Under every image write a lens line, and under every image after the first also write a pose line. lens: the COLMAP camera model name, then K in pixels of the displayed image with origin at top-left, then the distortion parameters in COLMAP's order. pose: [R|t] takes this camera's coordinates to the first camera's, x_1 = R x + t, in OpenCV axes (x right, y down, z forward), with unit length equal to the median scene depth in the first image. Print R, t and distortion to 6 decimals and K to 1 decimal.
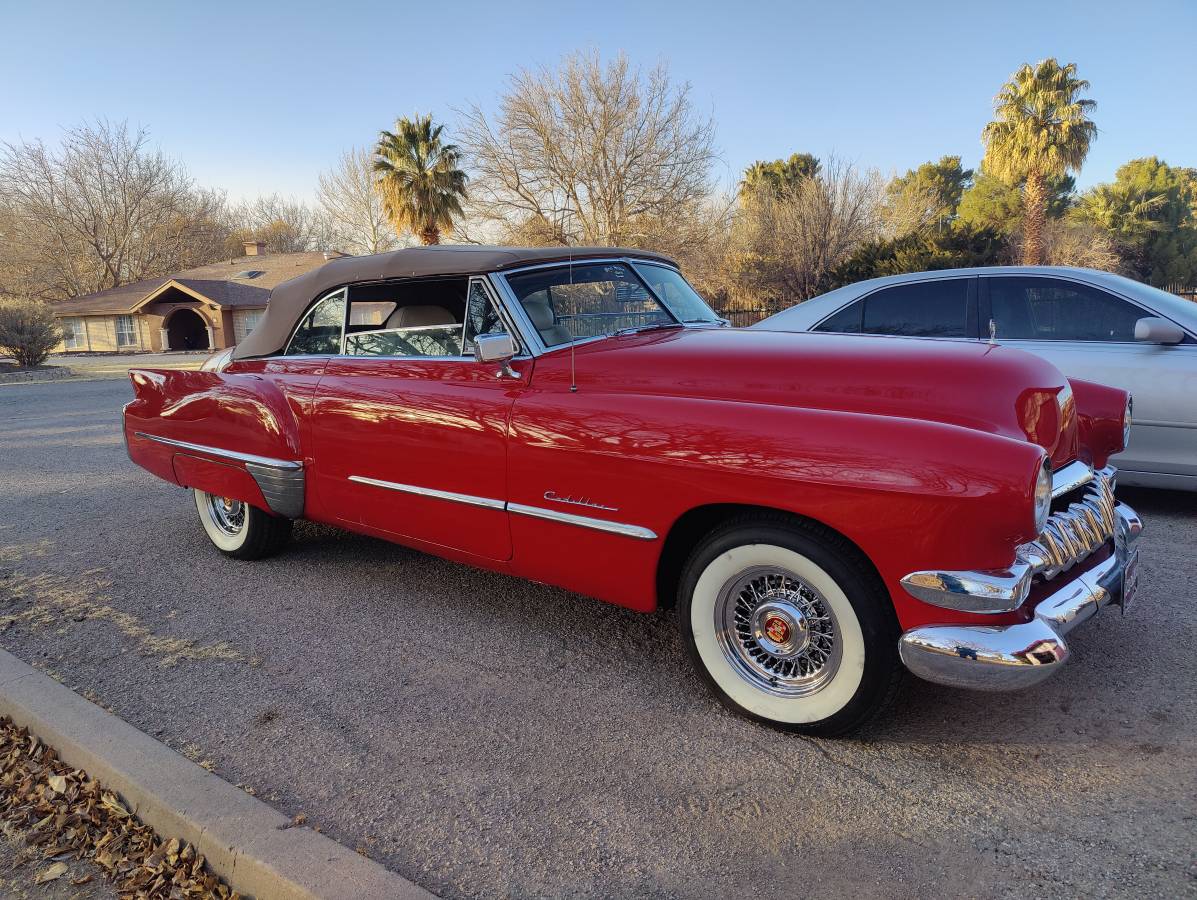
lens RADIAL K [[839.2, 0, 603.6], [0, 839.2, 441.1], [0, 0, 1]] dist [0.043454, -0.035138]
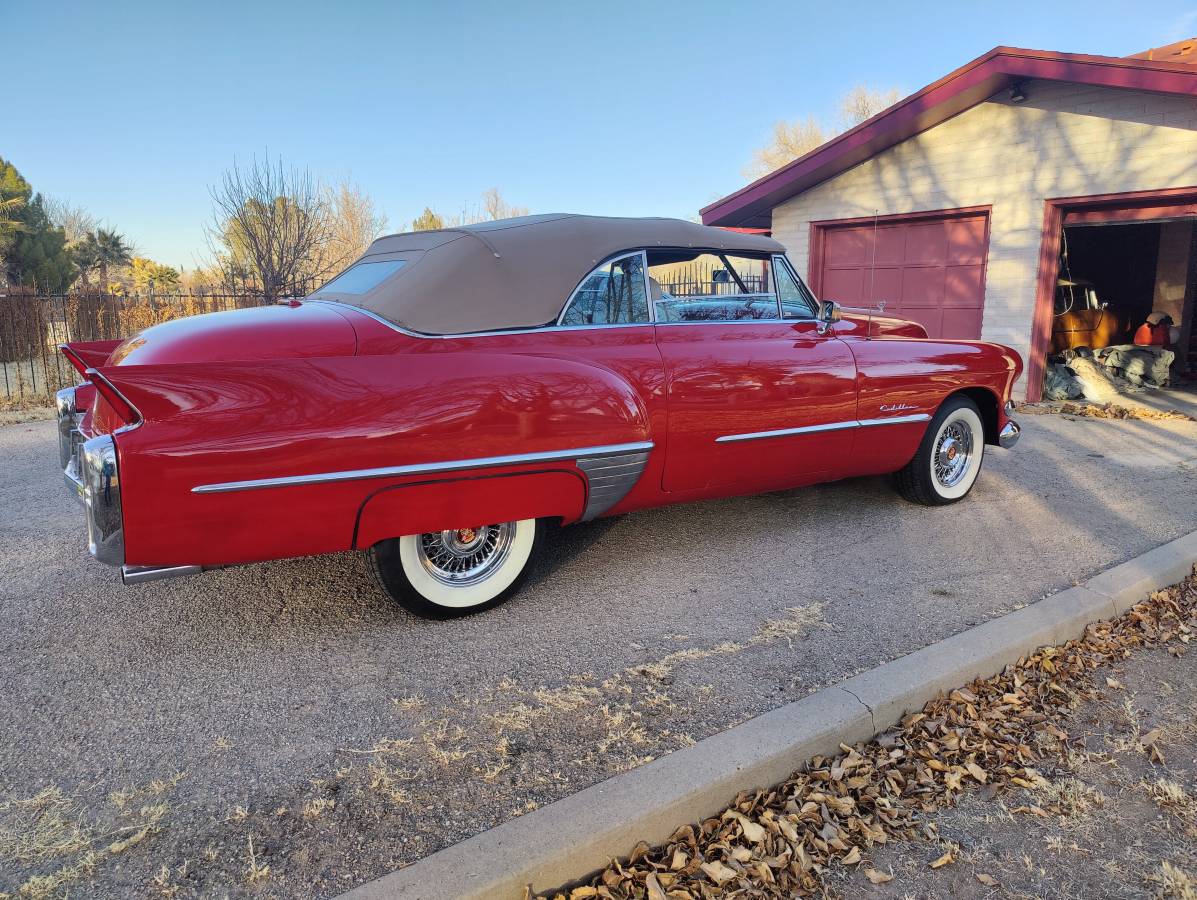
lens RADIAL K [[839.2, 0, 601.5], [0, 839.2, 447.0], [0, 0, 1]] dist [0.043454, -0.035138]
pose [[0.276857, -0.137082, 0.951083, -0.150047], [0.138193, 0.985163, 0.101766, -0.008196], [-0.950922, 0.103258, 0.291693, 0.095139]]
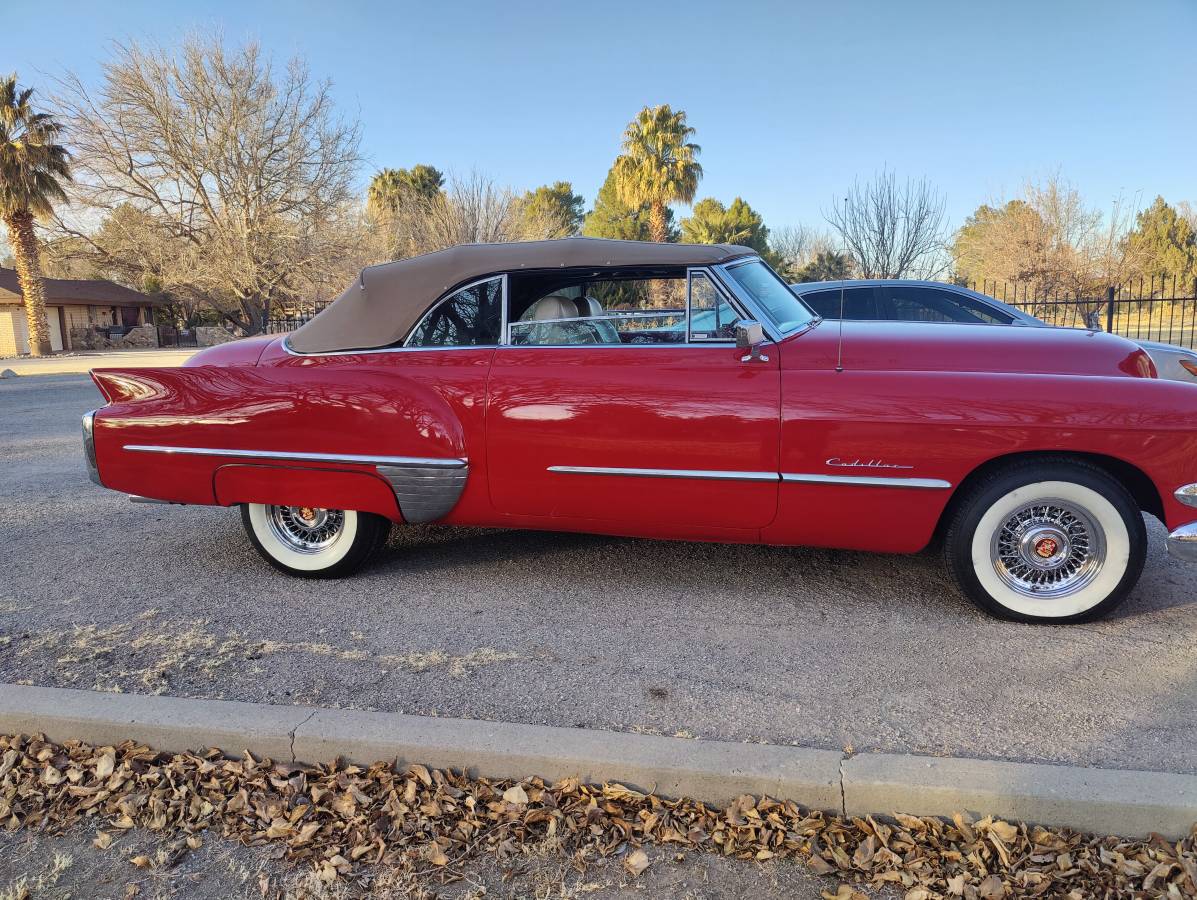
lens RADIAL K [[839.2, 0, 605.7], [0, 839.2, 457.6], [0, 0, 1]] dist [0.043454, -0.035138]
pose [[0.895878, -0.058804, 0.440391, -0.076799], [0.056322, 0.998237, 0.018716, 0.001816], [-0.440715, 0.008036, 0.897611, 0.010091]]
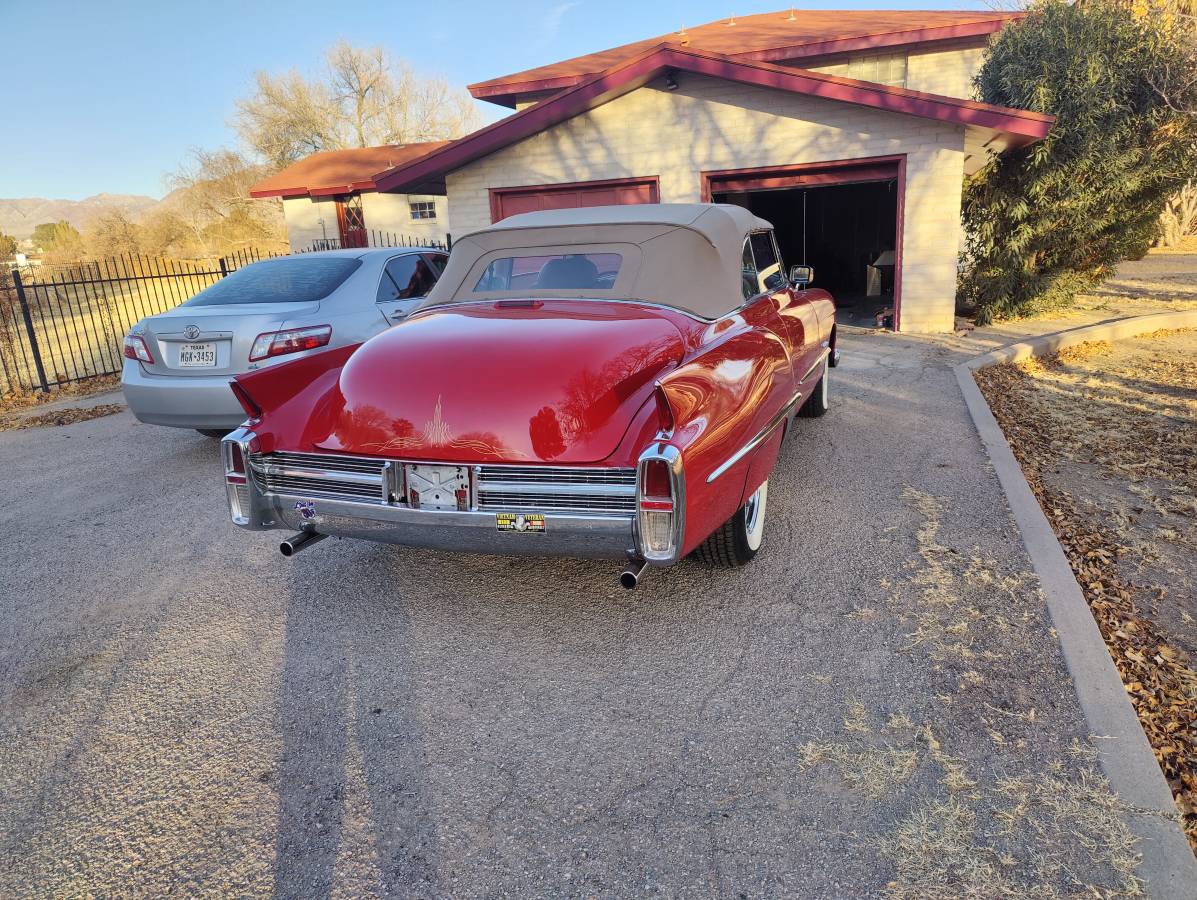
lens RADIAL K [[839.2, 0, 604.8], [0, 839.2, 452.2], [0, 0, 1]] dist [0.043454, -0.035138]
pose [[-0.320998, -0.184238, 0.928987, -0.161318], [0.207713, 0.943319, 0.258852, -0.028447], [-0.924021, 0.276054, -0.264535, 0.186962]]
